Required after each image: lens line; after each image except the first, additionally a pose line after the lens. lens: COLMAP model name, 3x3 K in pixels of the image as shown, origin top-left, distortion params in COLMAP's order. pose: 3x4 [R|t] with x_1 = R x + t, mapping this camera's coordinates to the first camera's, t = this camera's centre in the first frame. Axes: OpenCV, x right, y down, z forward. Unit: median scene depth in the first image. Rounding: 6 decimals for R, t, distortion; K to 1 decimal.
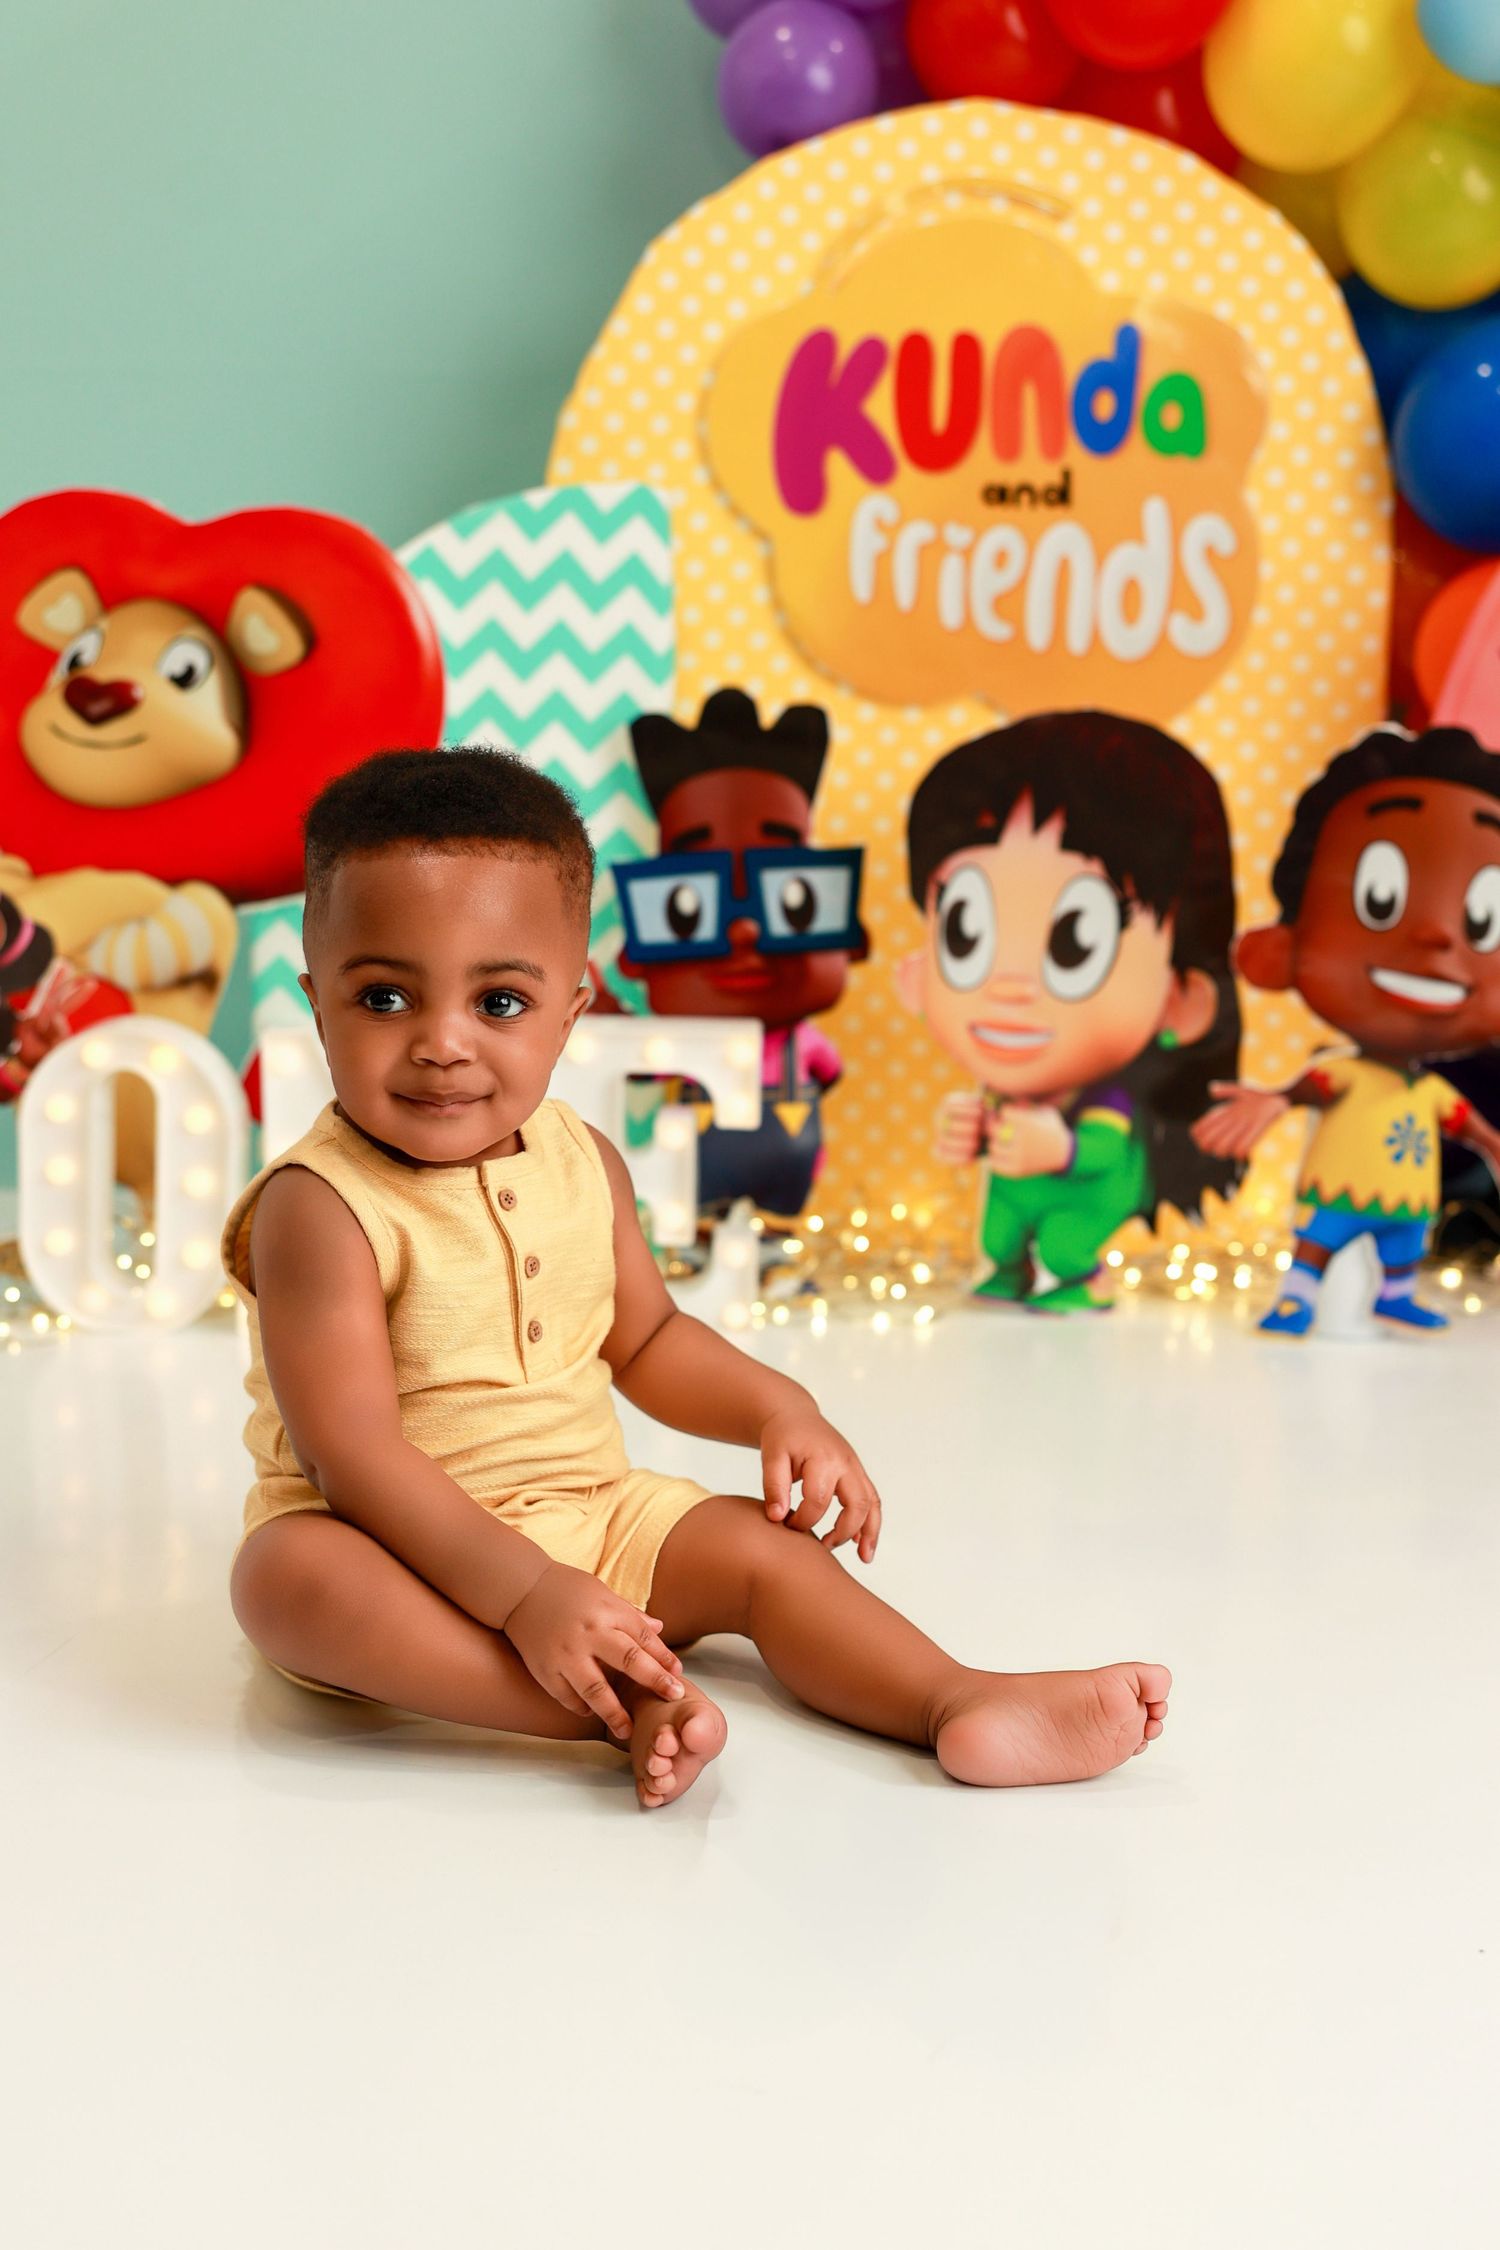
lens RADIAL K [[3137.6, 0, 761.1], [0, 3137.6, 1255.7], [0, 0, 1]] dist [0.000295, 0.042977]
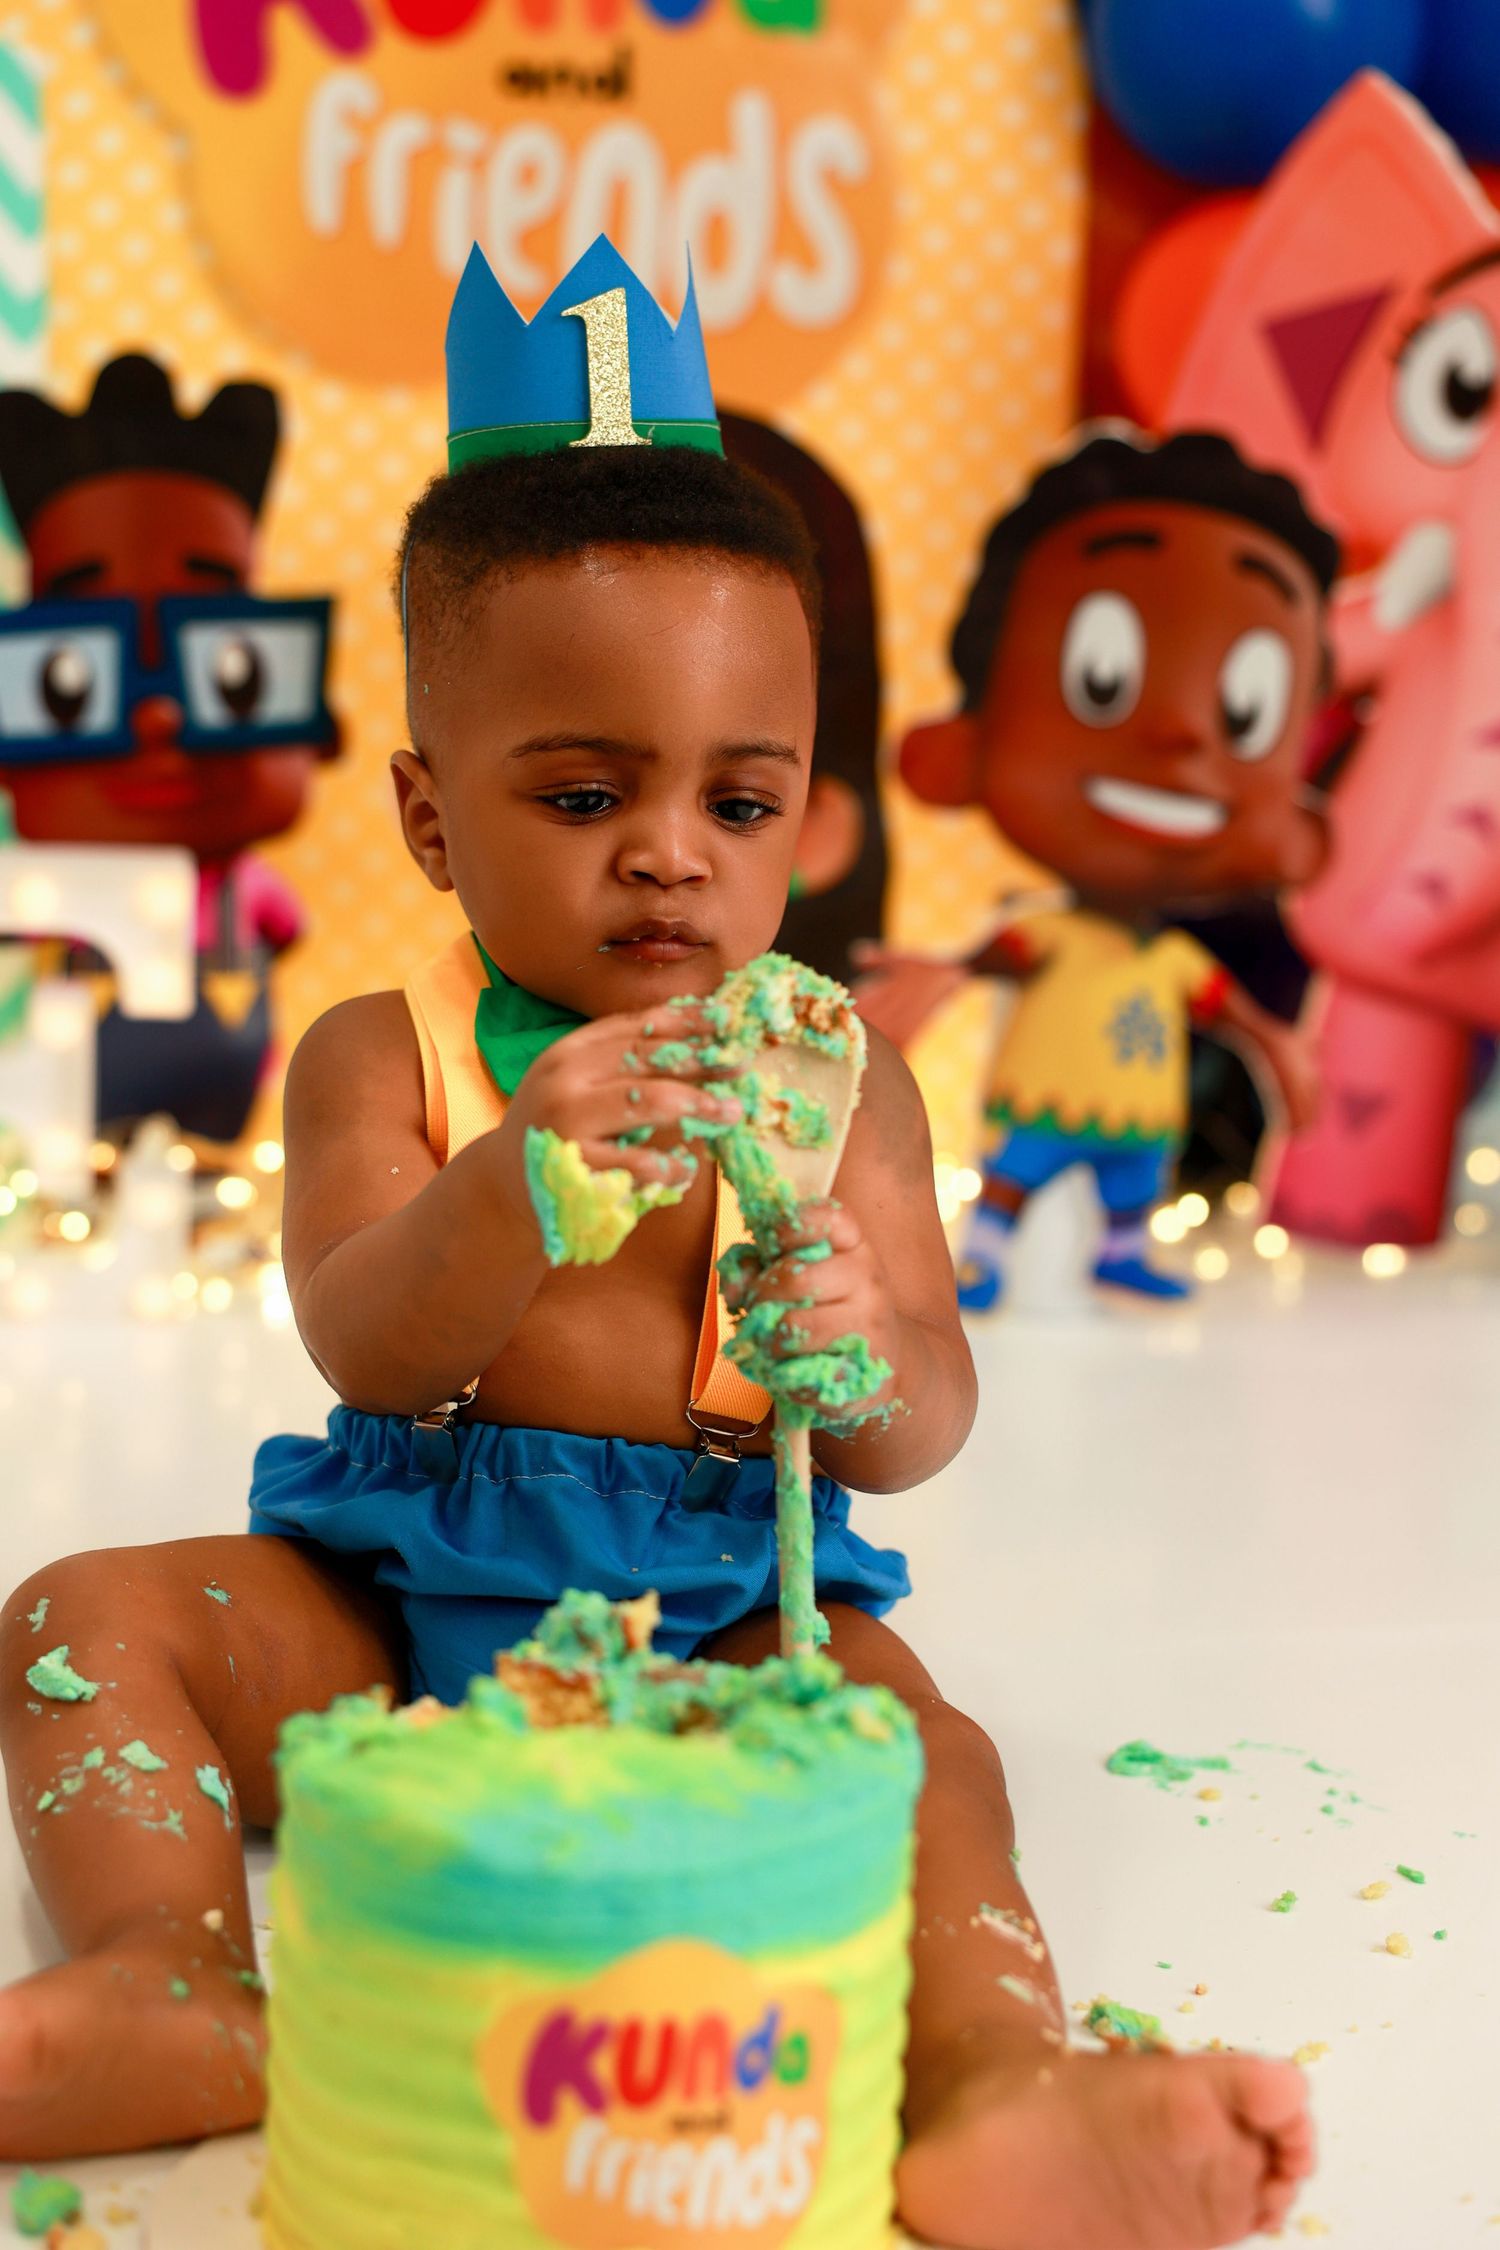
lens RADIAL K [[4062.3, 0, 750.0], [0, 4062.3, 1125.0], [0, 0, 1]] dist [0.025295, -0.021467]
pose [[0.984623, -0.008258, 0.174496, -0.032422], [0.009596, 0.999931, -0.006823, -0.009930], [-0.174427, 0.008392, 0.984634, 0.128730]]
